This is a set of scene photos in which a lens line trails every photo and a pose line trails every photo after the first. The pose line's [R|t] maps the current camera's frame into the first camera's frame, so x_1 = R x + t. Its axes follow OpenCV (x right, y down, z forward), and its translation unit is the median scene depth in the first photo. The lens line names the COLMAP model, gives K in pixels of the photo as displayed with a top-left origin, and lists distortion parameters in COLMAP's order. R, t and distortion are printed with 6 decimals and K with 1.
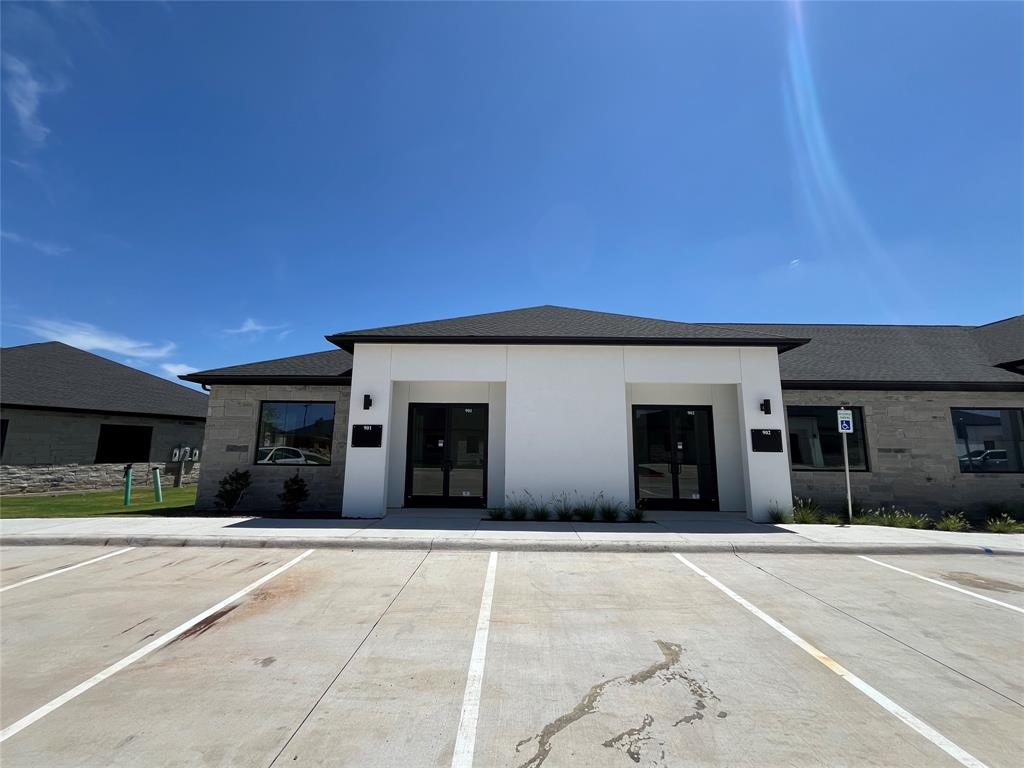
lens RADIAL K [[413.7, 0, 521.2], [0, 413.7, 384.9], [0, 0, 1]] dist [-0.002623, 0.000730]
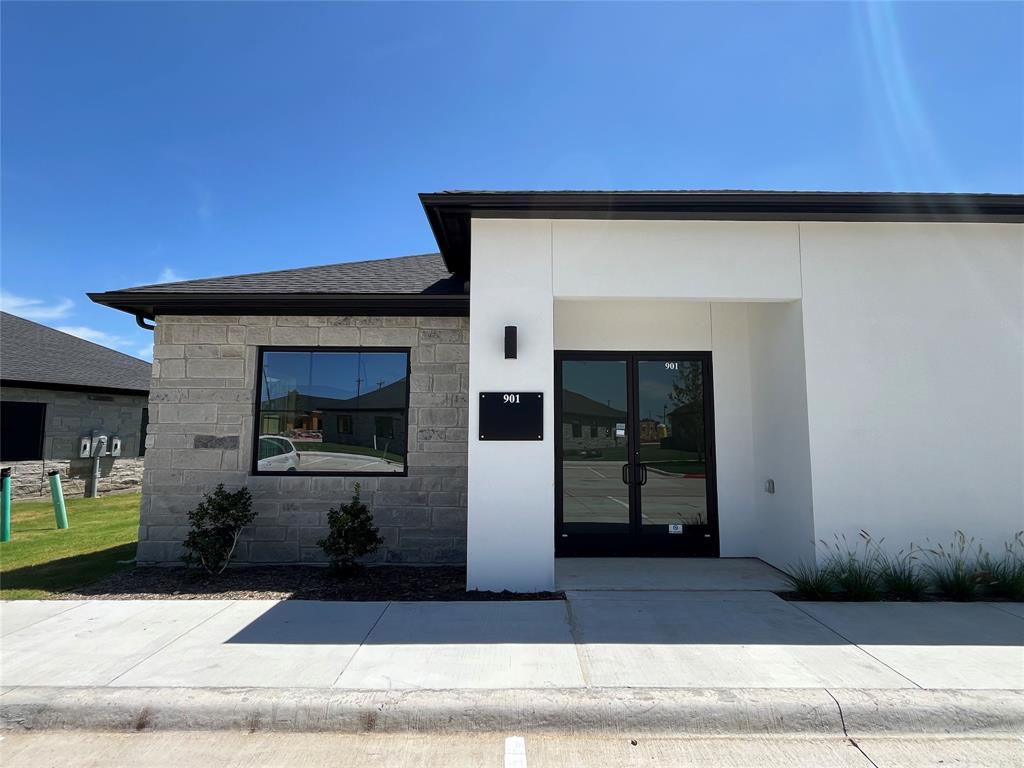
lens RADIAL K [[501.6, 0, 508.6], [0, 501.6, 382.2], [0, 0, 1]] dist [-0.000331, -0.000556]
pose [[0.999881, -0.003386, 0.015061, -0.347187], [0.002540, 0.998435, 0.055859, 0.049172], [-0.015226, -0.055814, 0.998325, 0.398710]]
